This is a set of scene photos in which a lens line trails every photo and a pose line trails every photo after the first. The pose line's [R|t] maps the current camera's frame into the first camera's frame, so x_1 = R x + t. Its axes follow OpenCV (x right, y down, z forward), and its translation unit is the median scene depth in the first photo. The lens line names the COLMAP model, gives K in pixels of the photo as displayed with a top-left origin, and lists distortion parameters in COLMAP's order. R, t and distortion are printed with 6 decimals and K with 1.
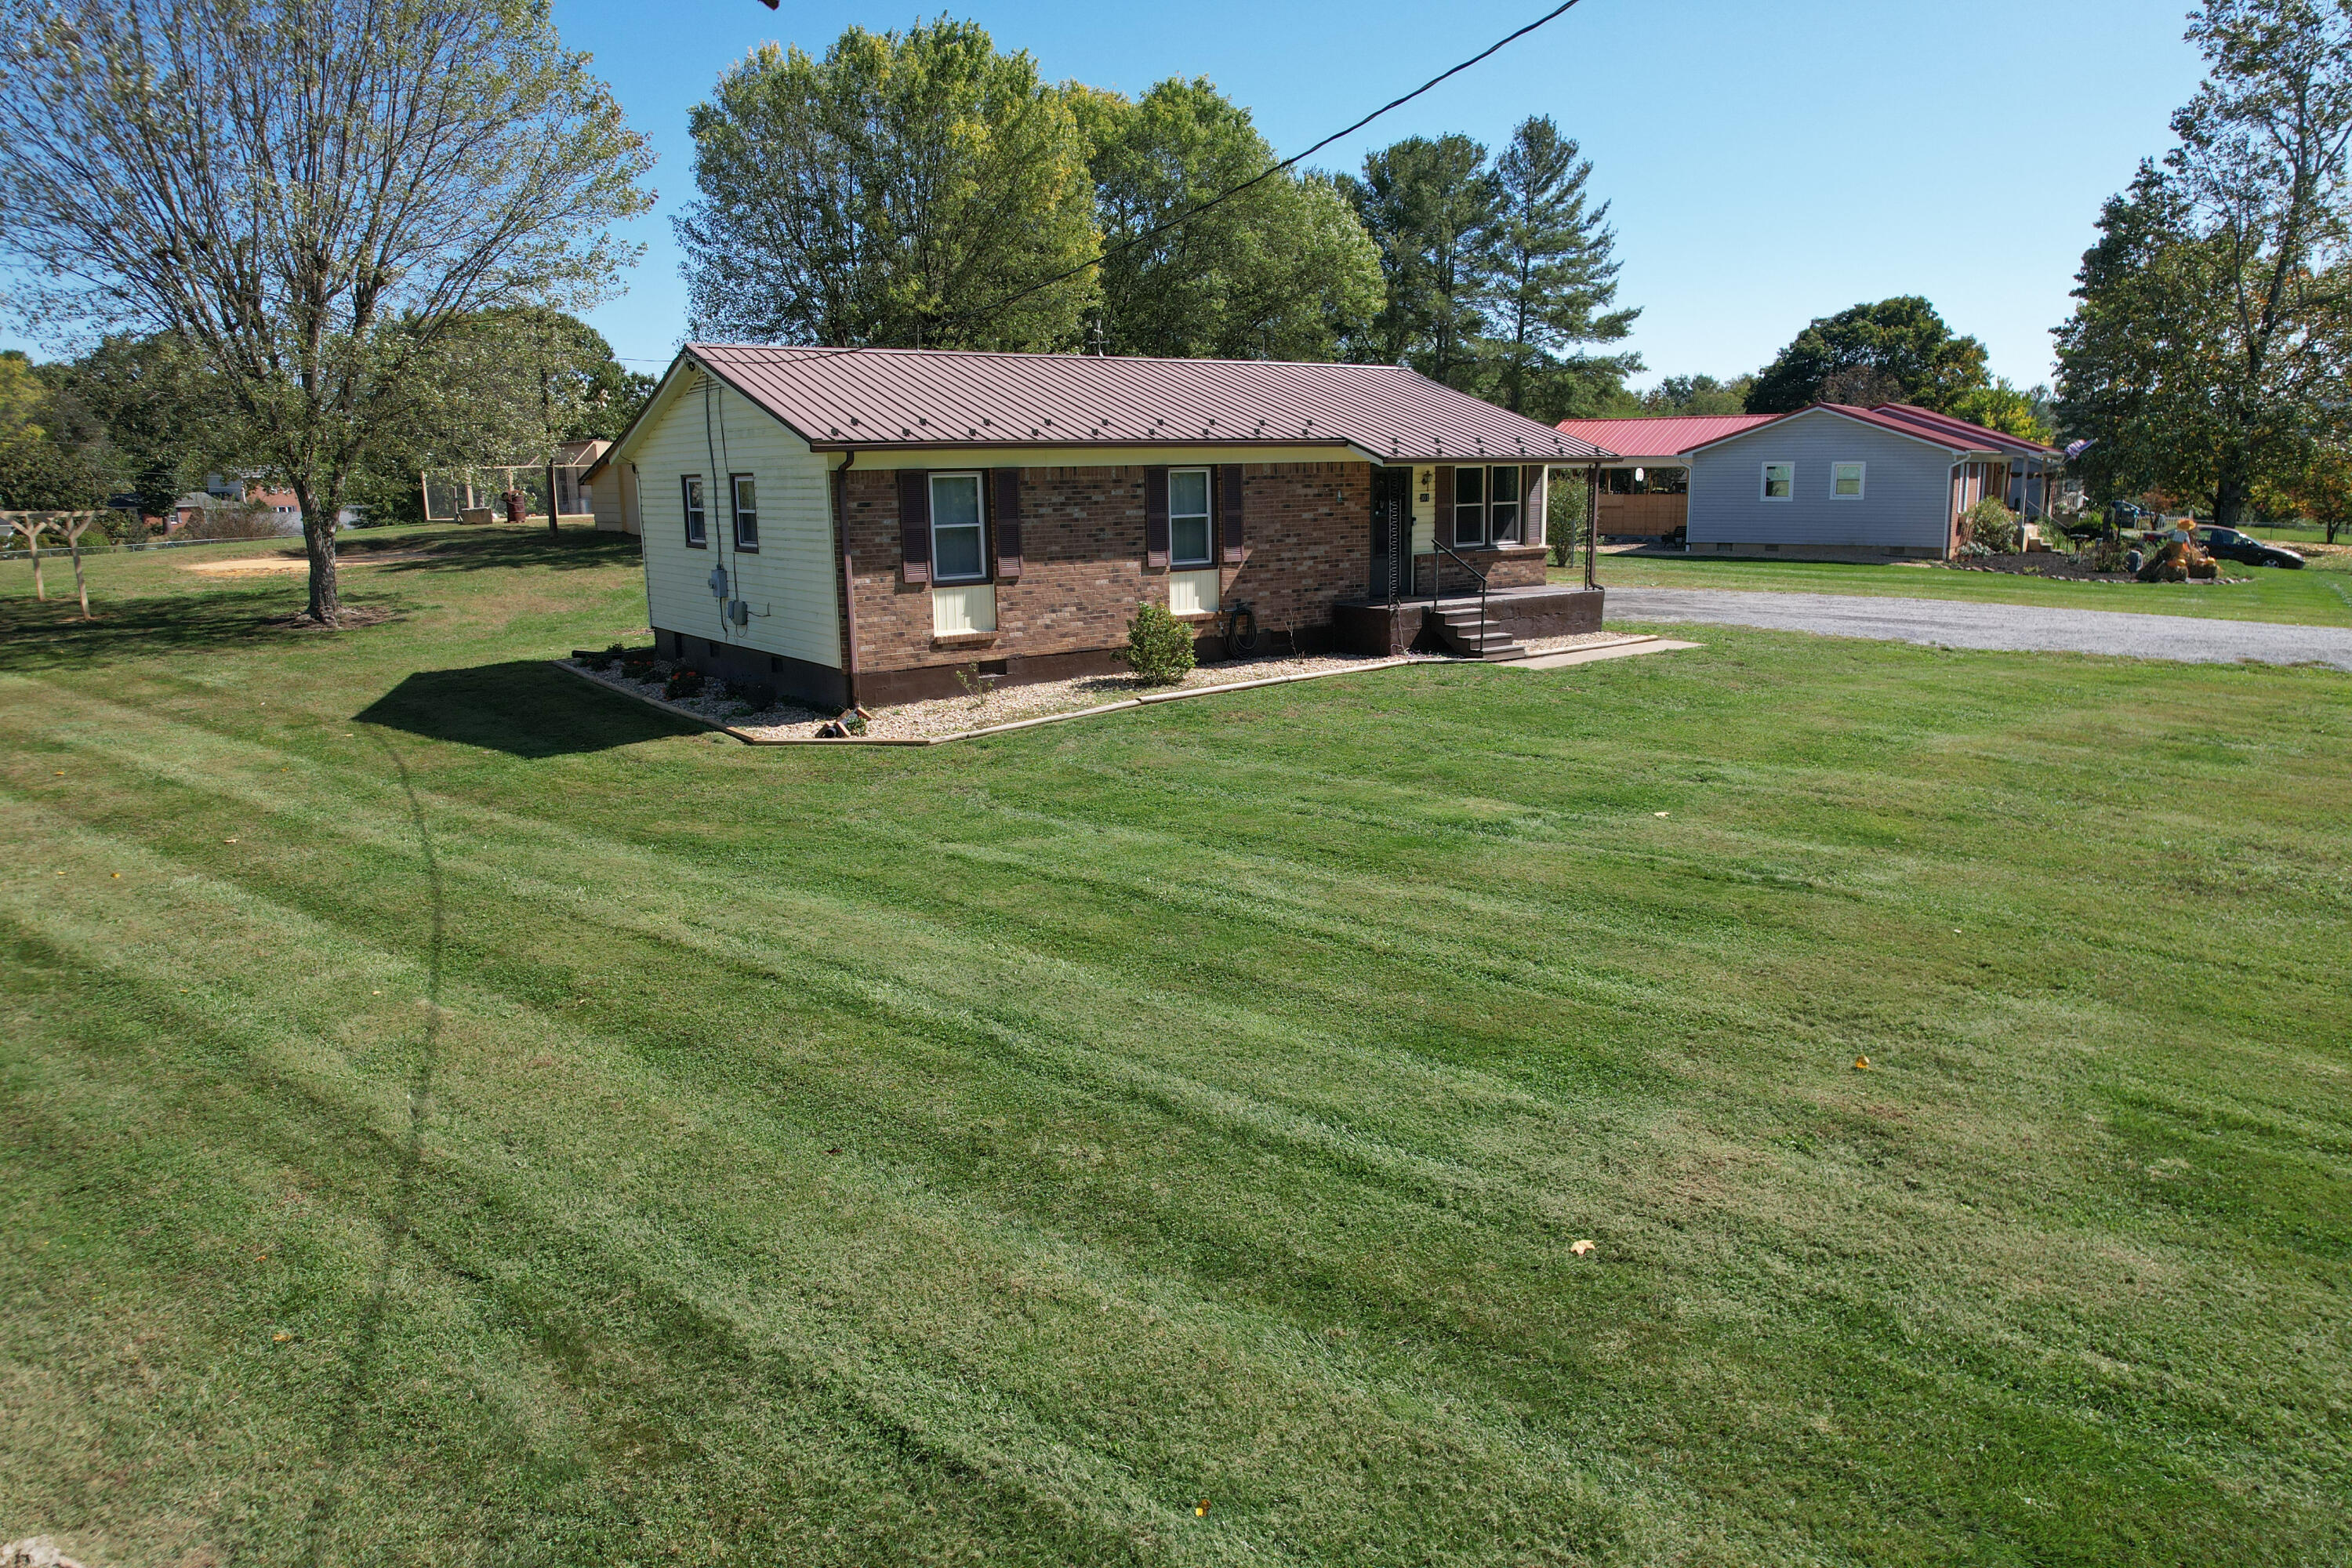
lens RADIAL K [[1496.0, 0, 1176.0], [0, 1496.0, 784.0], [0, 0, 1]] dist [-0.055514, -0.004604]
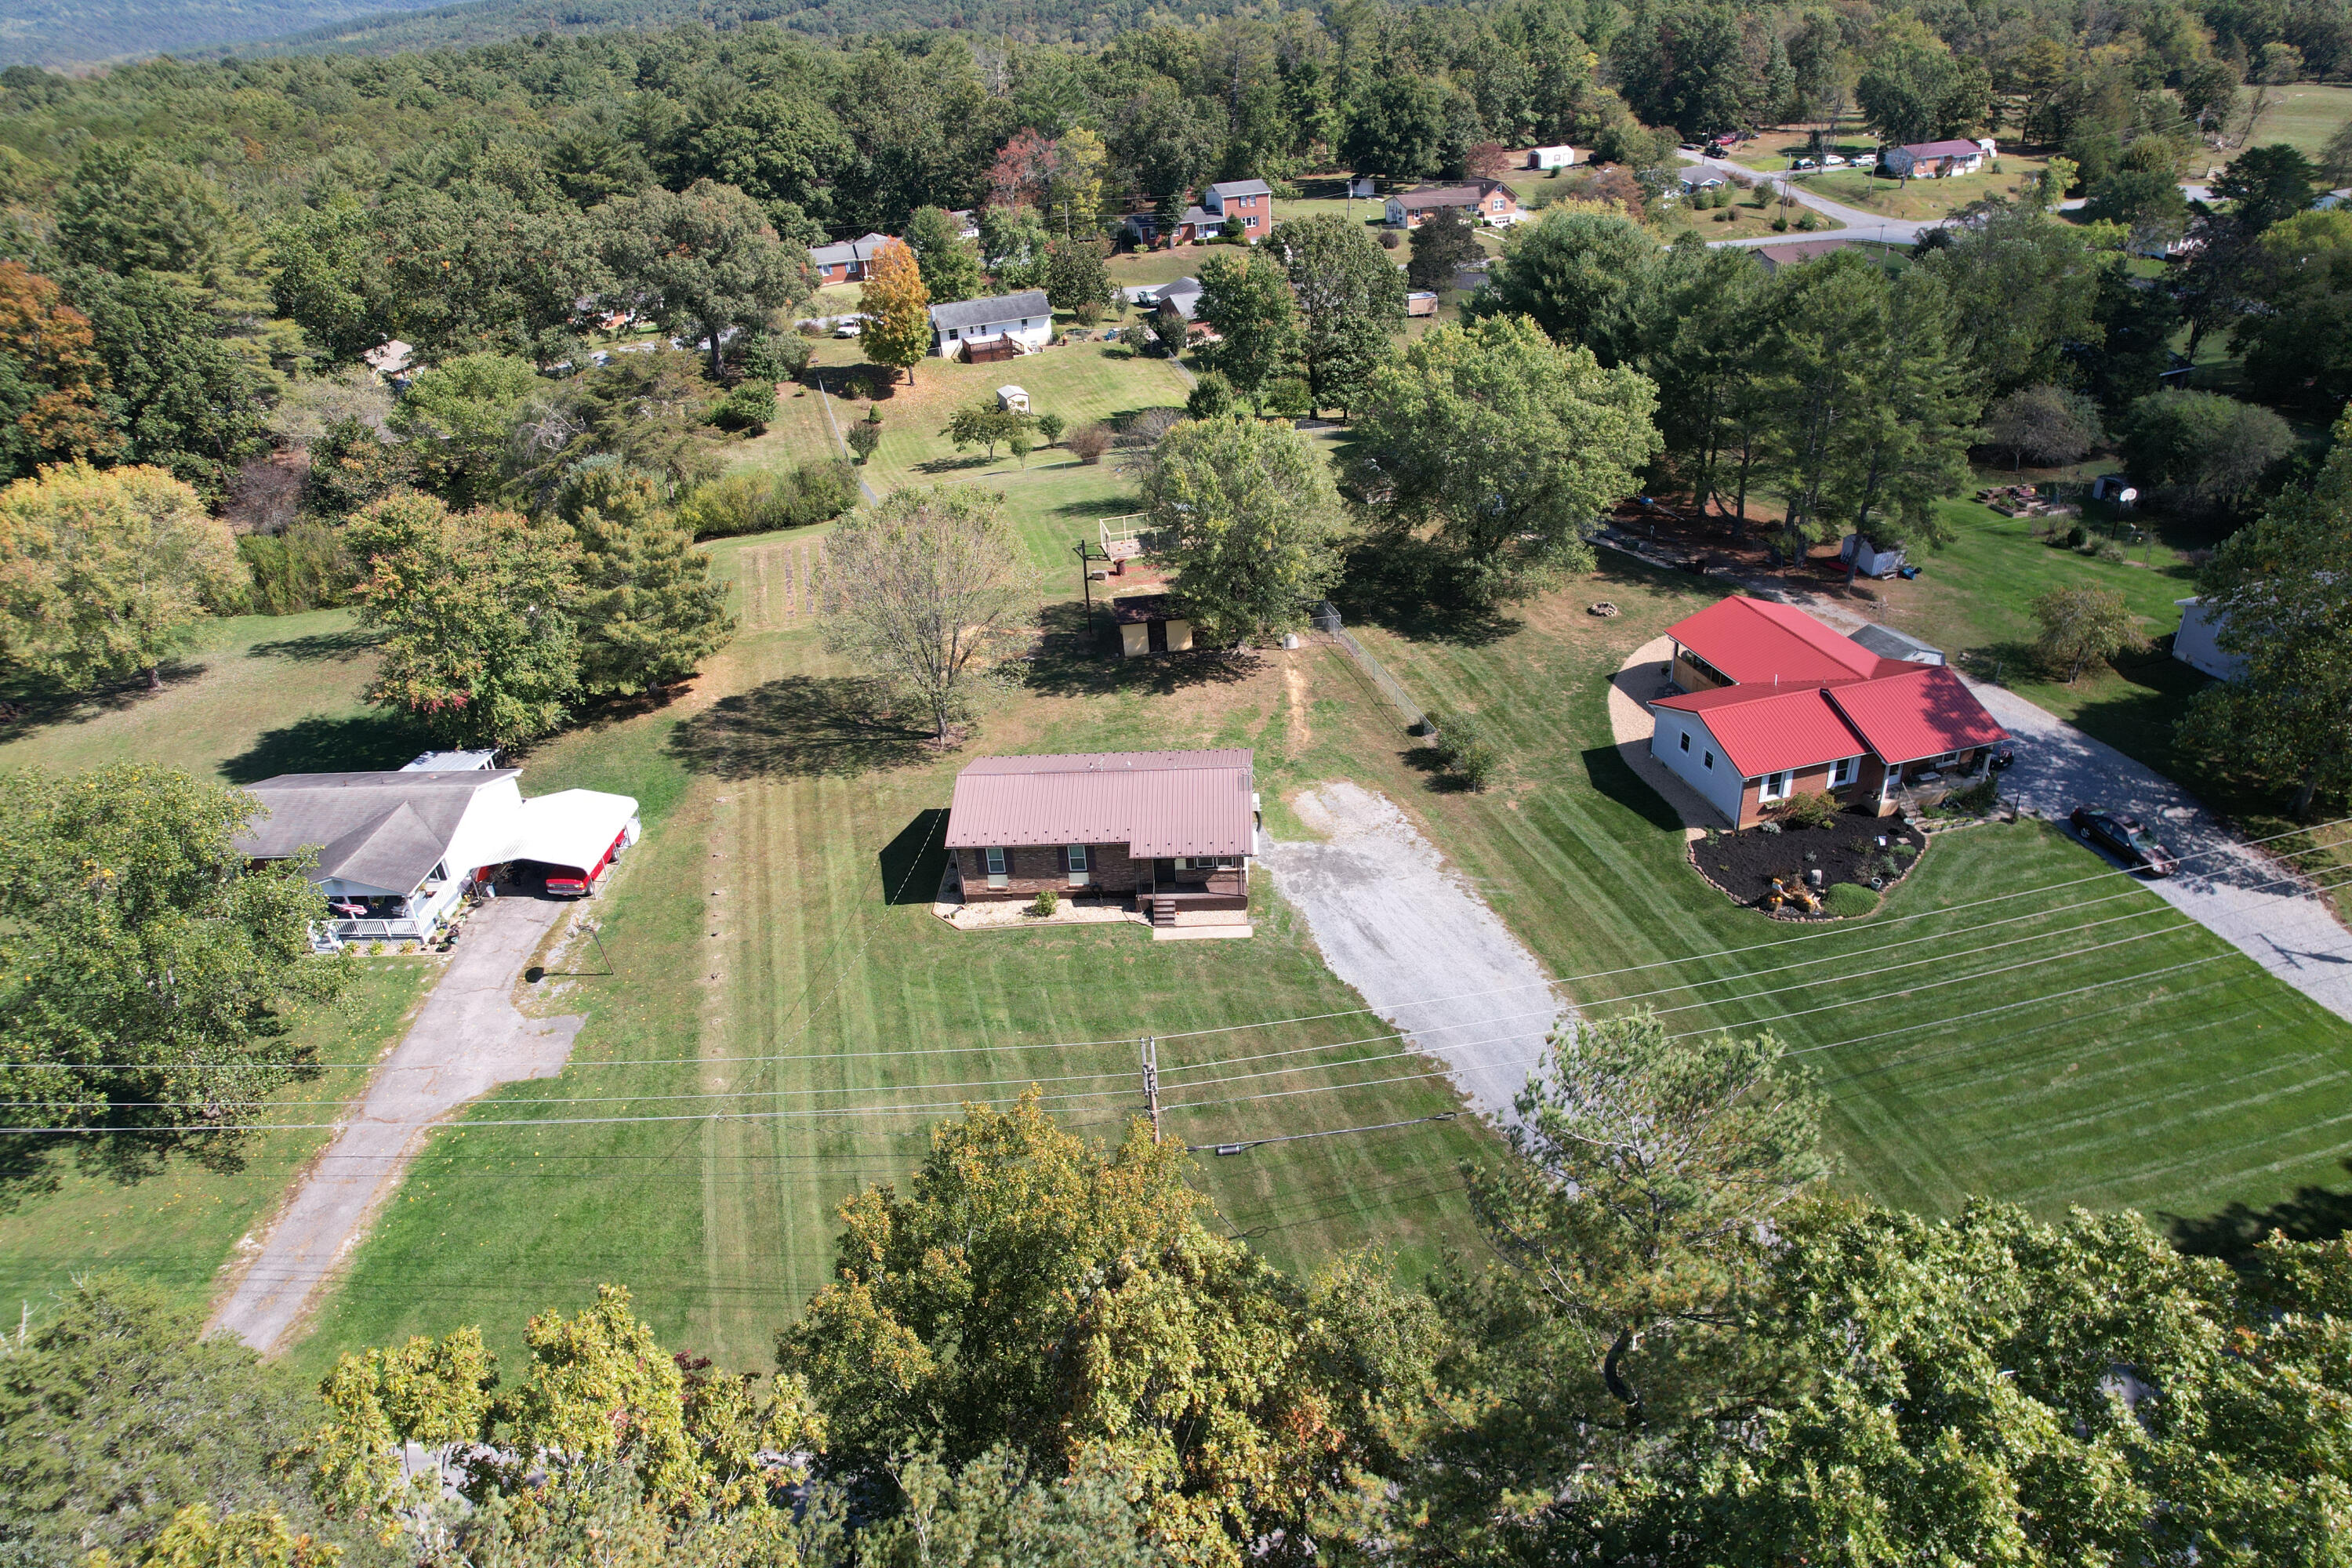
lens RADIAL K [[1496.0, 0, 1176.0], [0, 1496.0, 784.0], [0, 0, 1]] dist [-0.055514, -0.004604]
pose [[0.775602, 0.284234, -0.563608, 1.879336], [-0.083343, 0.931177, 0.354912, -1.440291], [0.625697, -0.228297, 0.745912, -1.174484]]
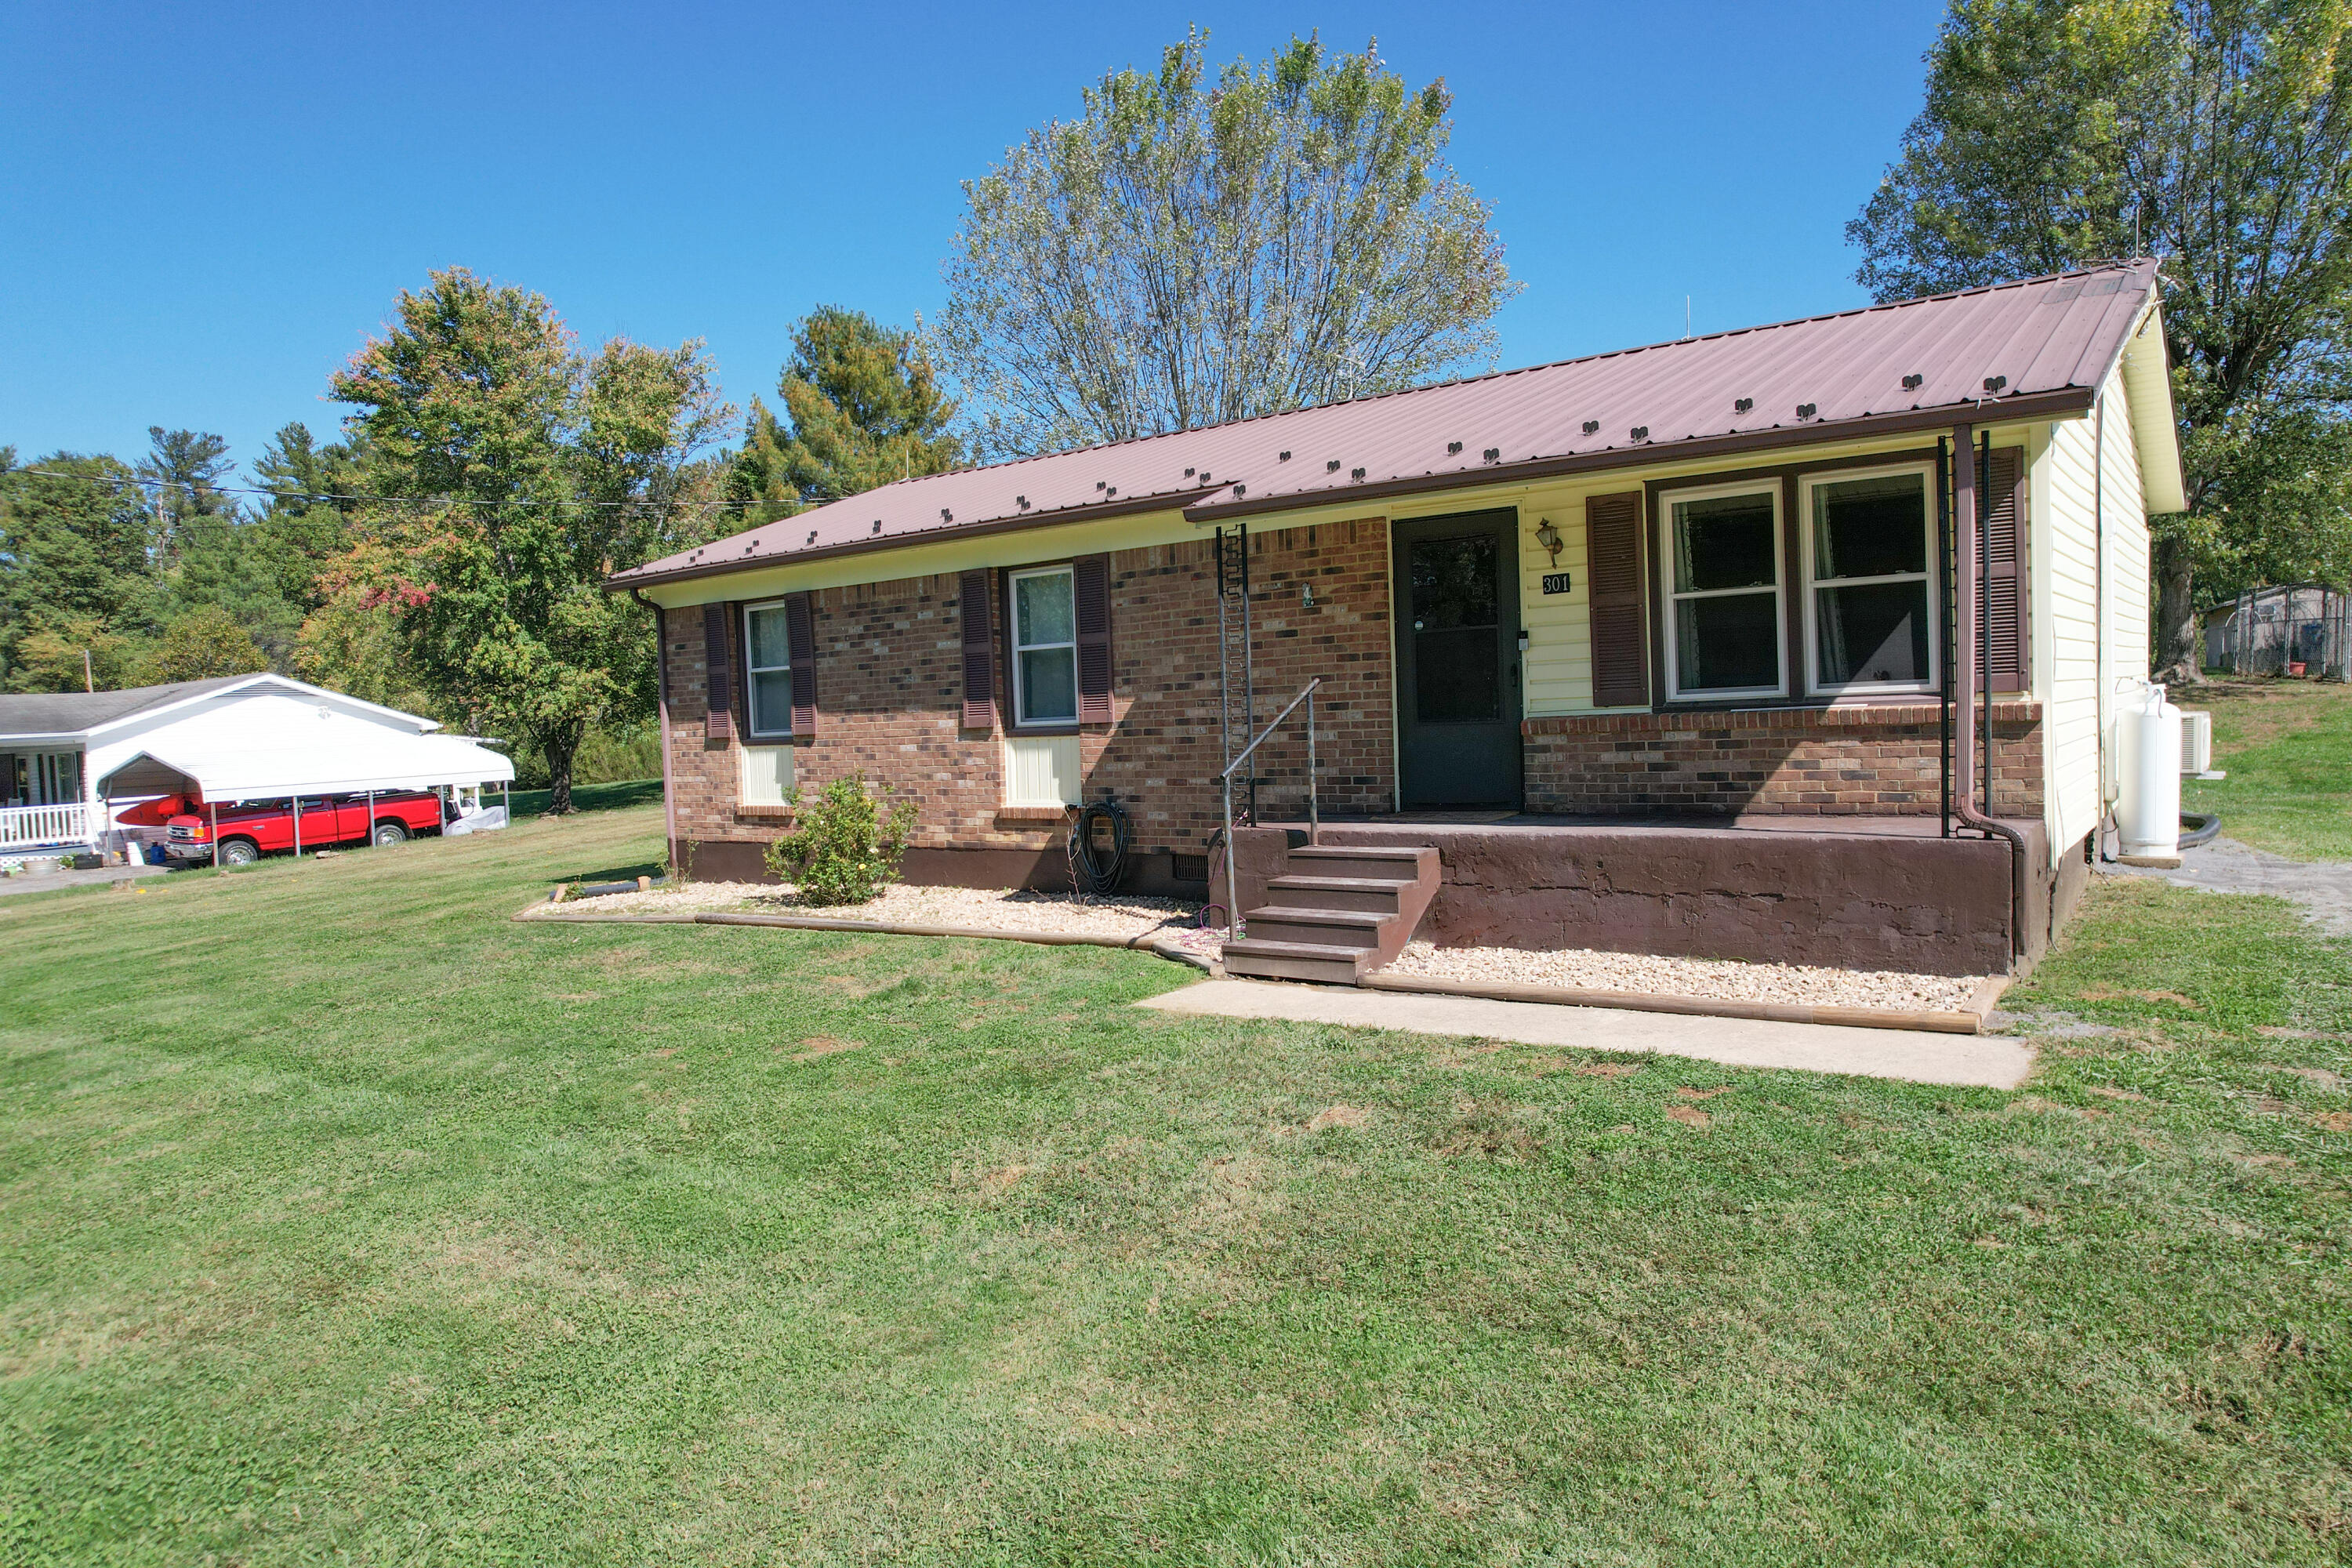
lens RADIAL K [[1497.8, 0, 1182.1], [0, 1497.8, 786.4], [0, 0, 1]] dist [-0.059657, 0.038460]
pose [[0.294559, 0.052339, -0.954199, 0.596922], [-0.160804, 0.986976, 0.004497, -0.132685], [0.942007, 0.152114, 0.299139, 0.863263]]
